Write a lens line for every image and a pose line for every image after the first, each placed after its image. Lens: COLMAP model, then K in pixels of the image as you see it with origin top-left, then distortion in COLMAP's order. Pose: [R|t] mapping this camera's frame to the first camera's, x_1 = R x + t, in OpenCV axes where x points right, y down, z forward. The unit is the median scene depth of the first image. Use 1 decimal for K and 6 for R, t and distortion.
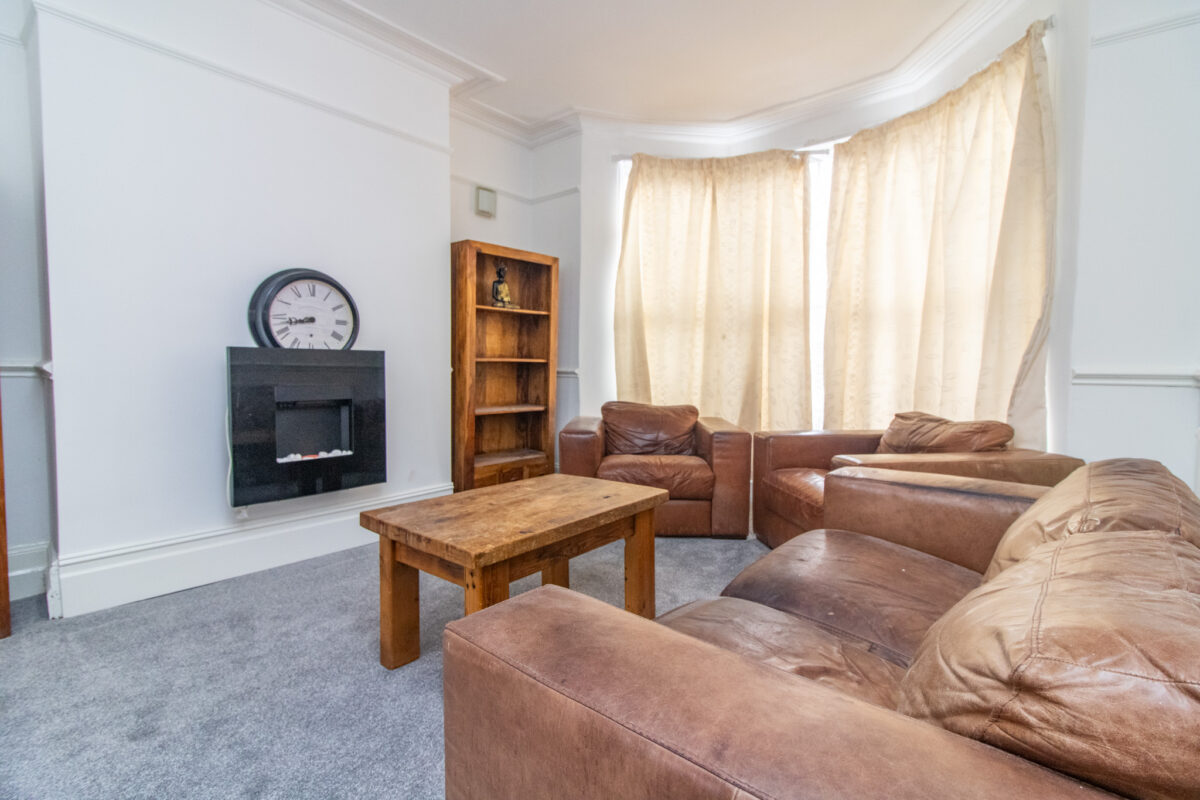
lens RADIAL K [[549.2, 0, 602.8], [0, 549.2, 394.4], [0, 0, 1]] dist [0.002870, 0.002141]
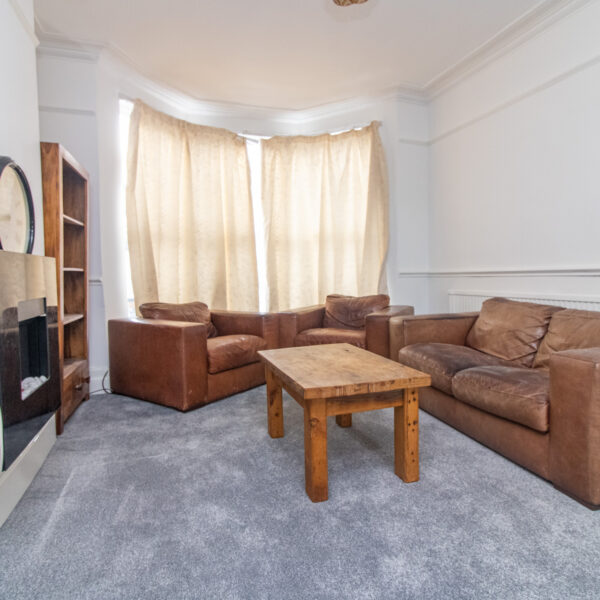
lens RADIAL K [[410.9, 0, 303.5], [0, 410.9, 297.5], [0, 0, 1]] dist [0.009065, -0.002068]
pose [[0.533478, -0.062791, 0.843480, -0.563910], [0.060383, 0.997523, 0.036068, -0.012172], [-0.843656, 0.031690, 0.535948, 0.229729]]
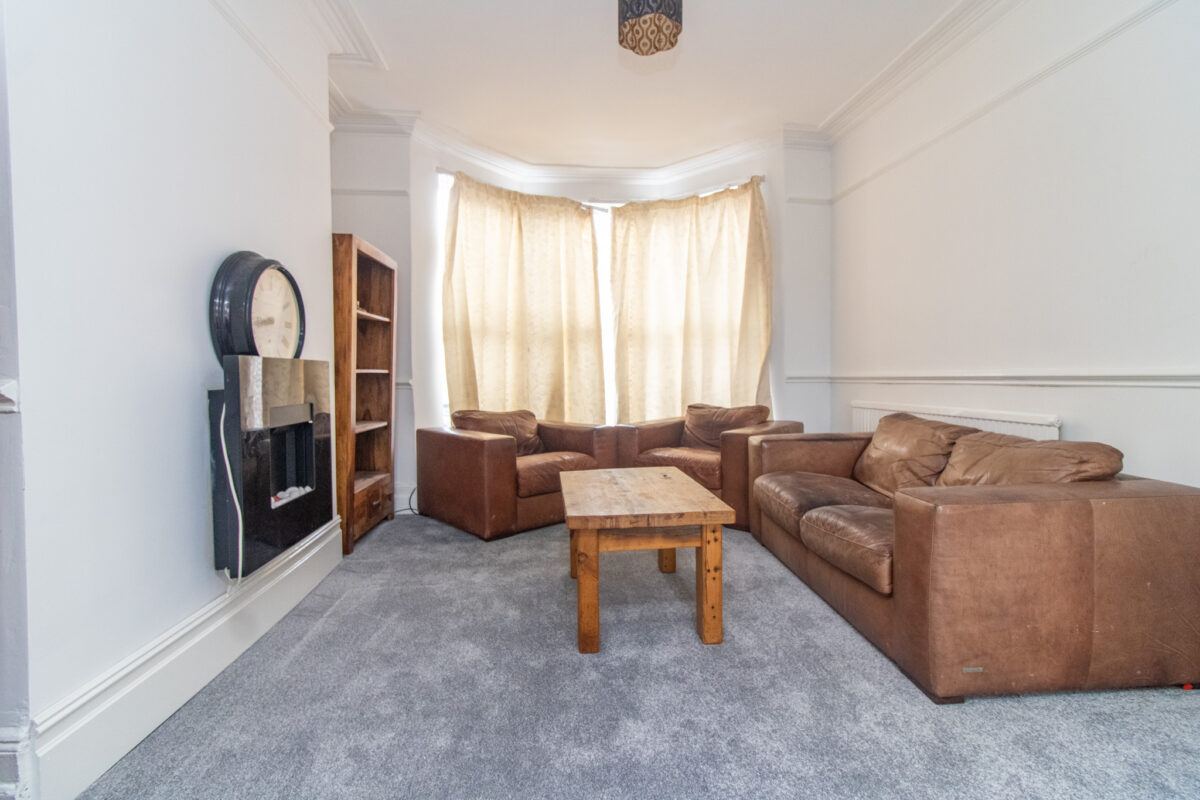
lens RADIAL K [[549.2, 0, 606.4], [0, 549.2, 397.7], [0, 0, 1]] dist [0.002870, 0.002141]
pose [[0.698705, -0.041522, 0.714204, -0.526289], [0.047631, 0.998799, 0.011471, -0.010592], [-0.713822, 0.026004, 0.699844, 0.091808]]
